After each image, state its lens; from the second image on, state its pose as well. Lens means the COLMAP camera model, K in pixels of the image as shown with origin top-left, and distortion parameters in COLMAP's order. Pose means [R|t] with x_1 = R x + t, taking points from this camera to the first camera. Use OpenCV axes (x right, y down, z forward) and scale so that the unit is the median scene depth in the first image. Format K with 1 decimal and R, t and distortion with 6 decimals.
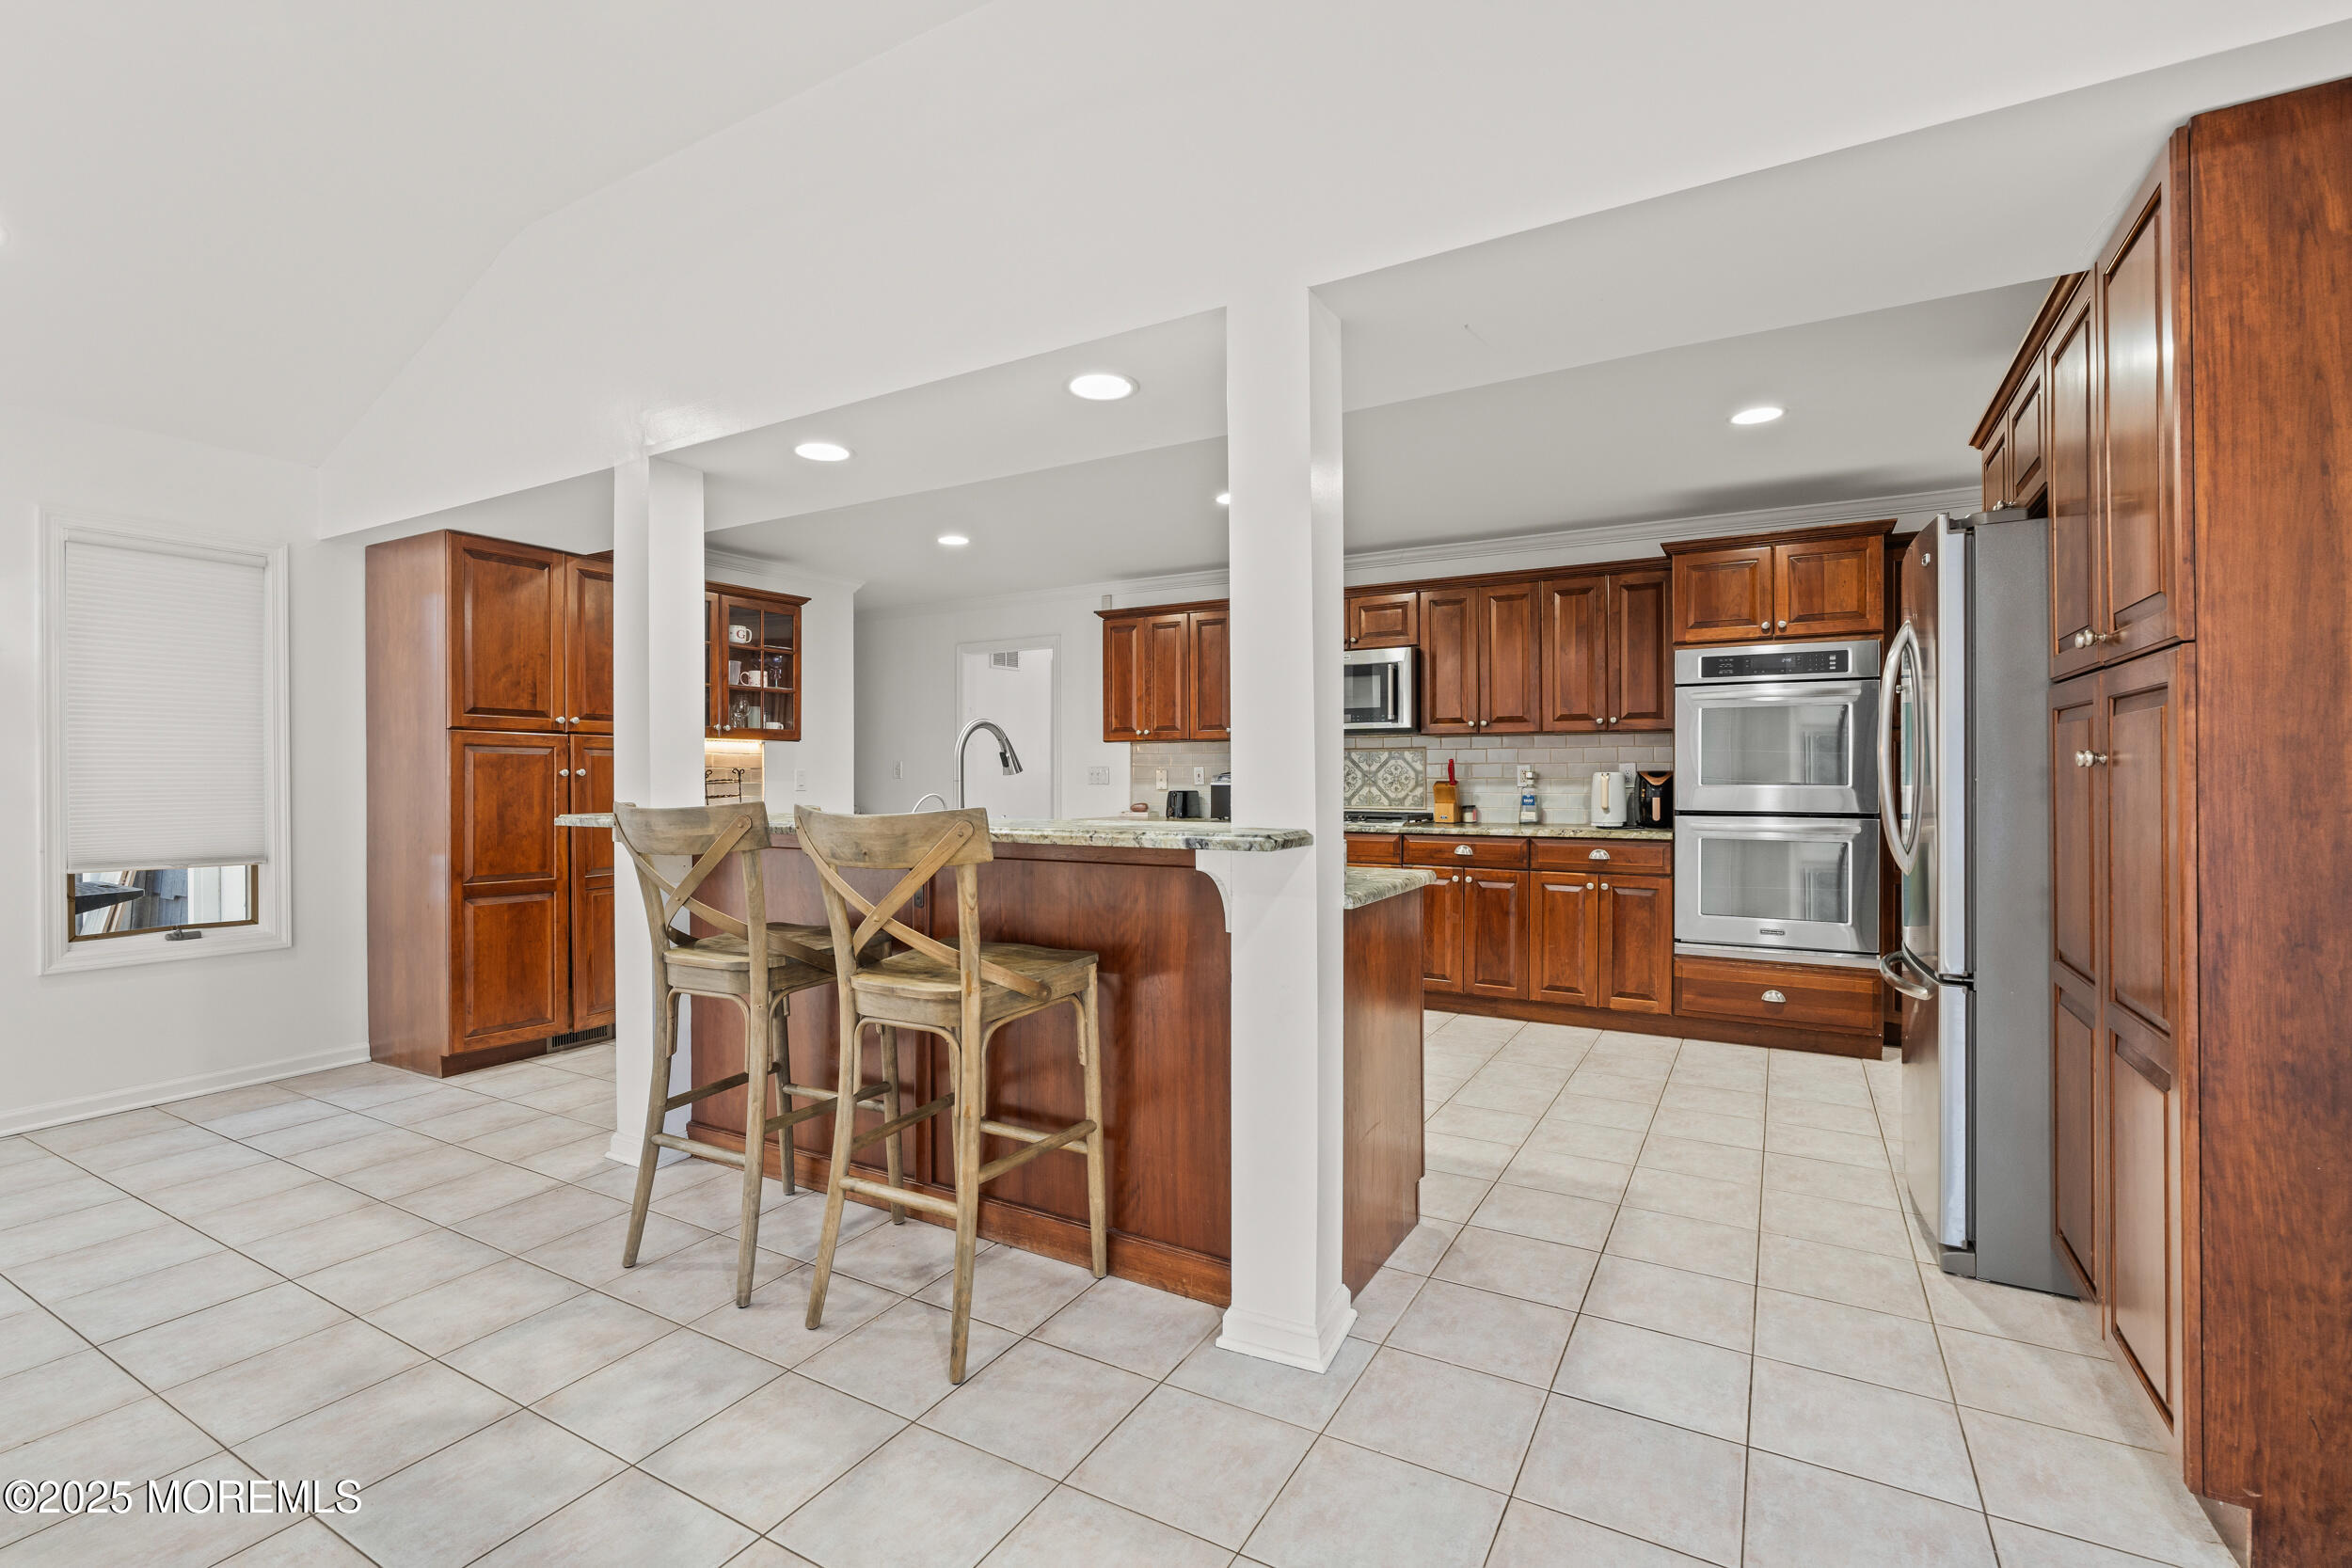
lens RADIAL K [[1046.9, 0, 1171.9], [0, 1046.9, 777.6], [0, 0, 1]] dist [-0.006067, 0.001170]
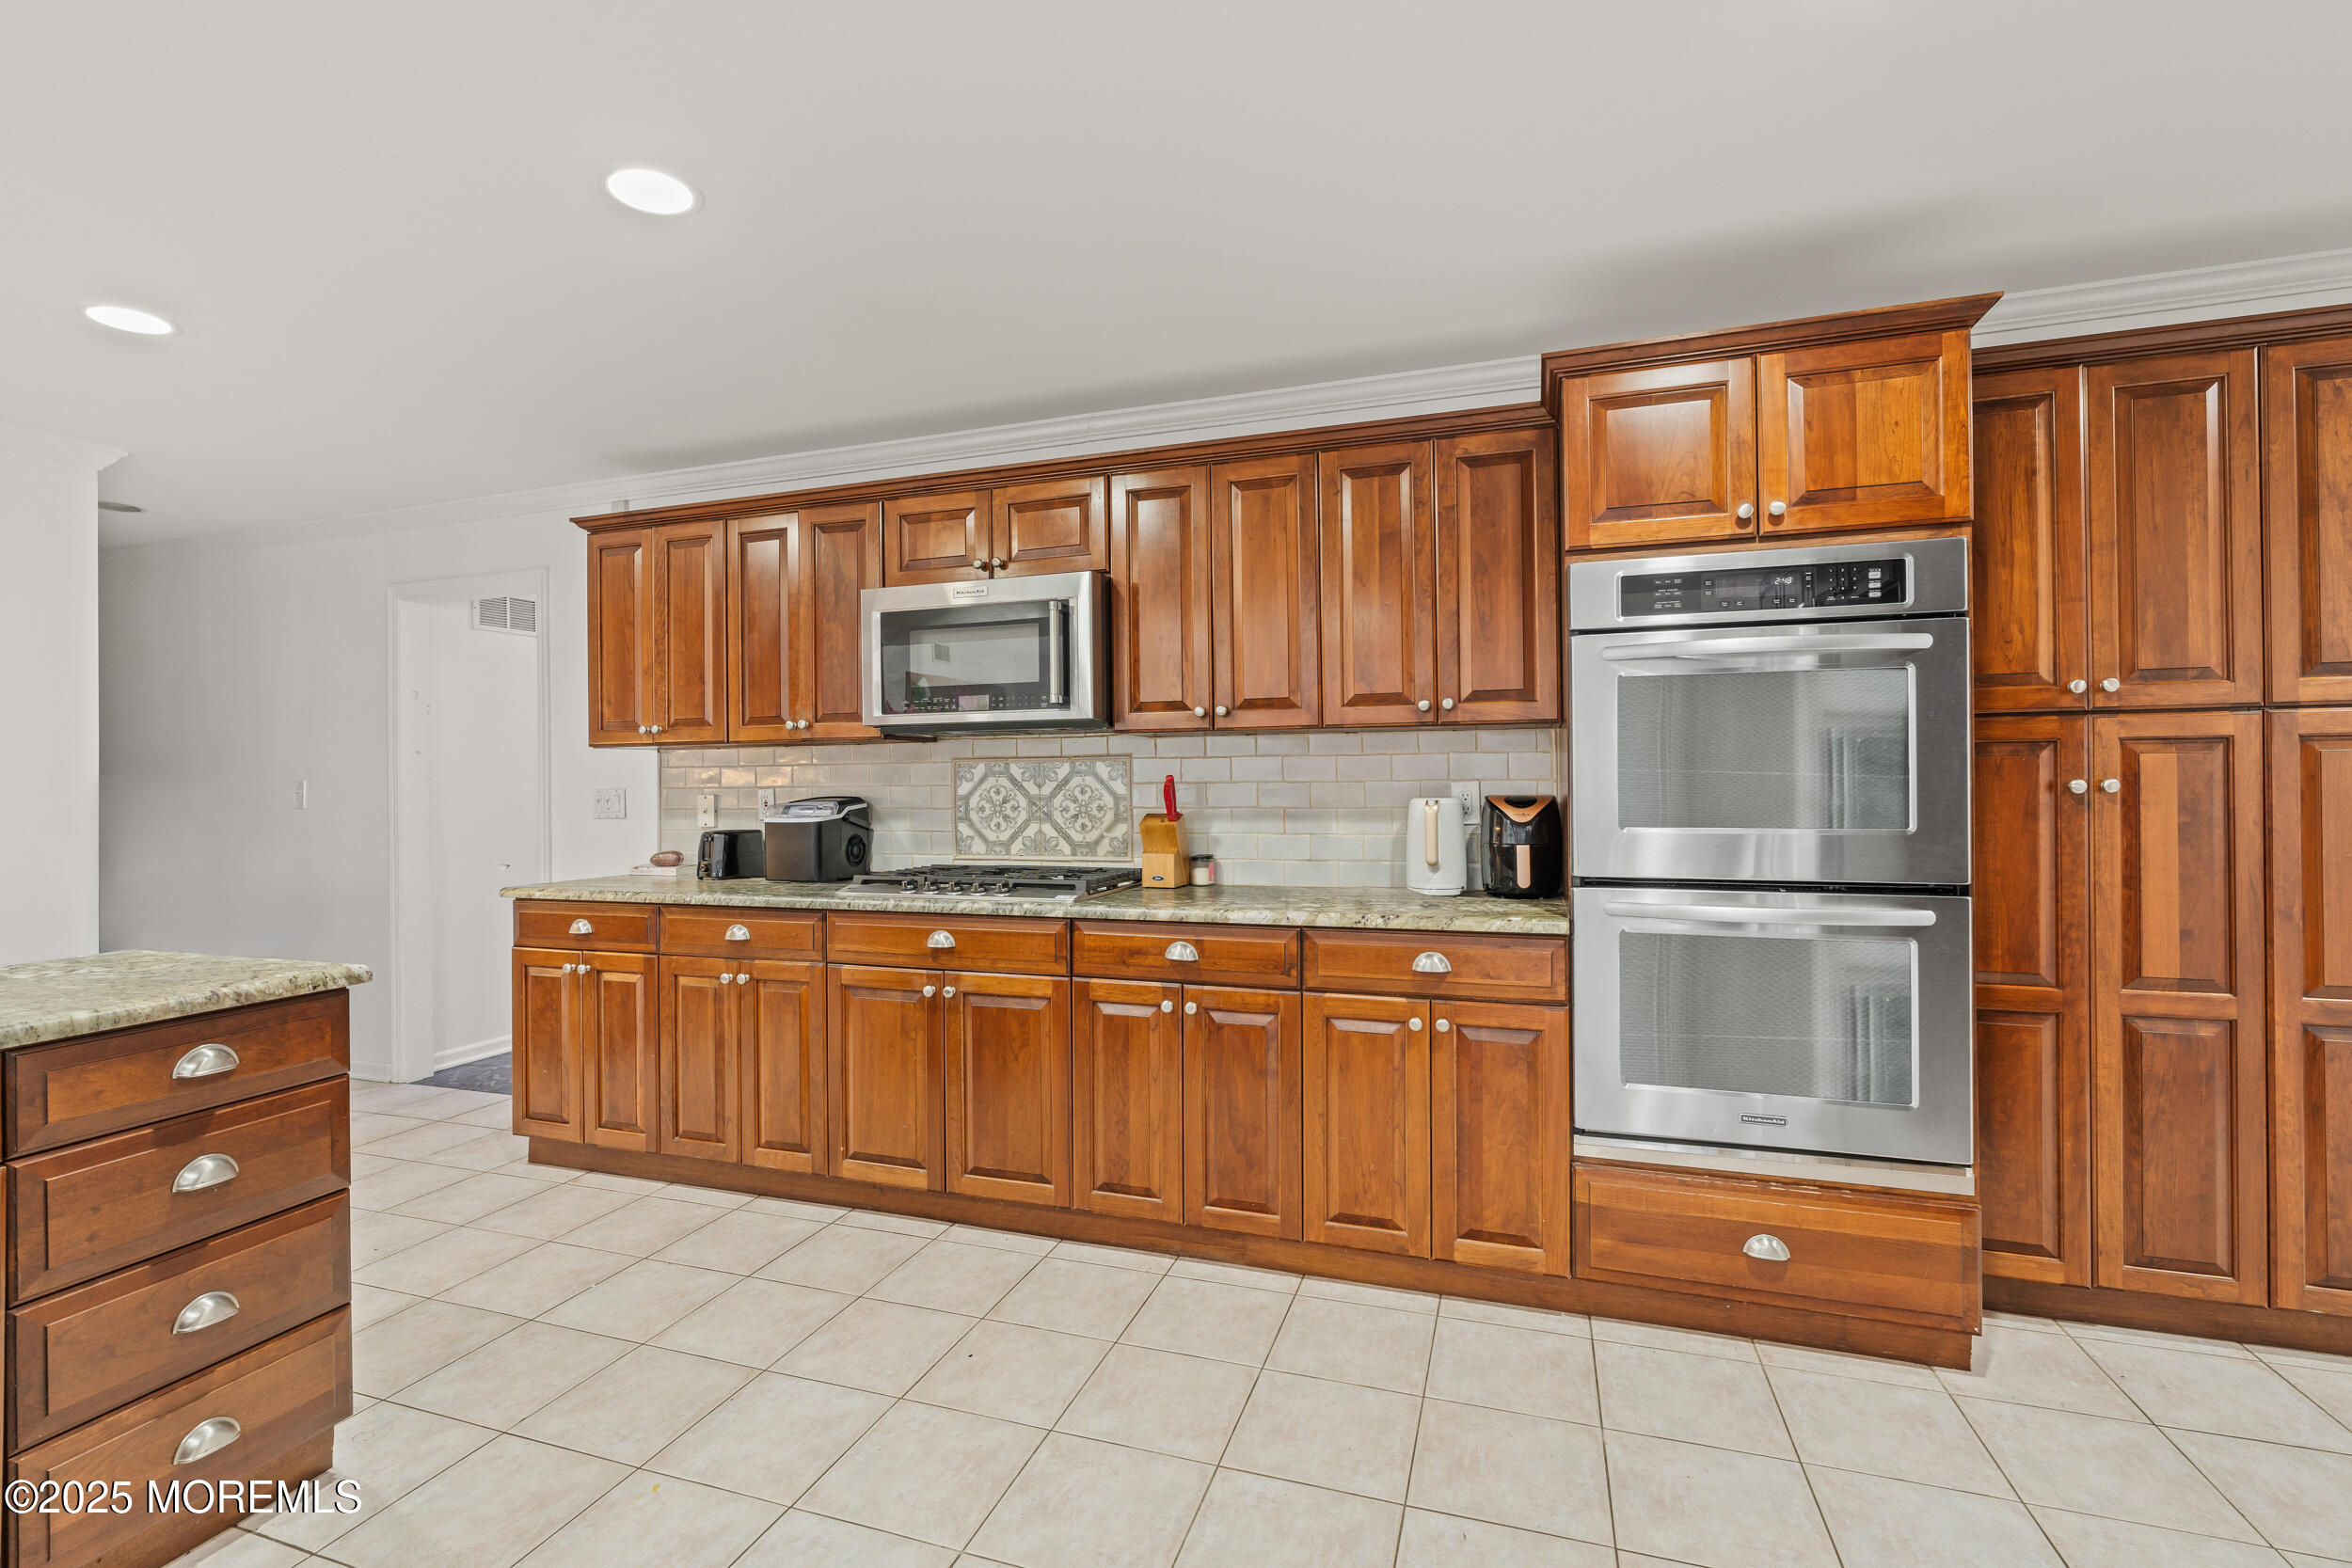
lens RADIAL K [[1046.9, 0, 1171.9], [0, 1046.9, 777.6], [0, 0, 1]] dist [-0.006067, 0.001170]
pose [[0.979921, -0.007111, 0.199260, 0.172344], [0.008555, 0.999943, -0.006385, -0.014244], [-0.199203, 0.007962, 0.979926, 0.493731]]
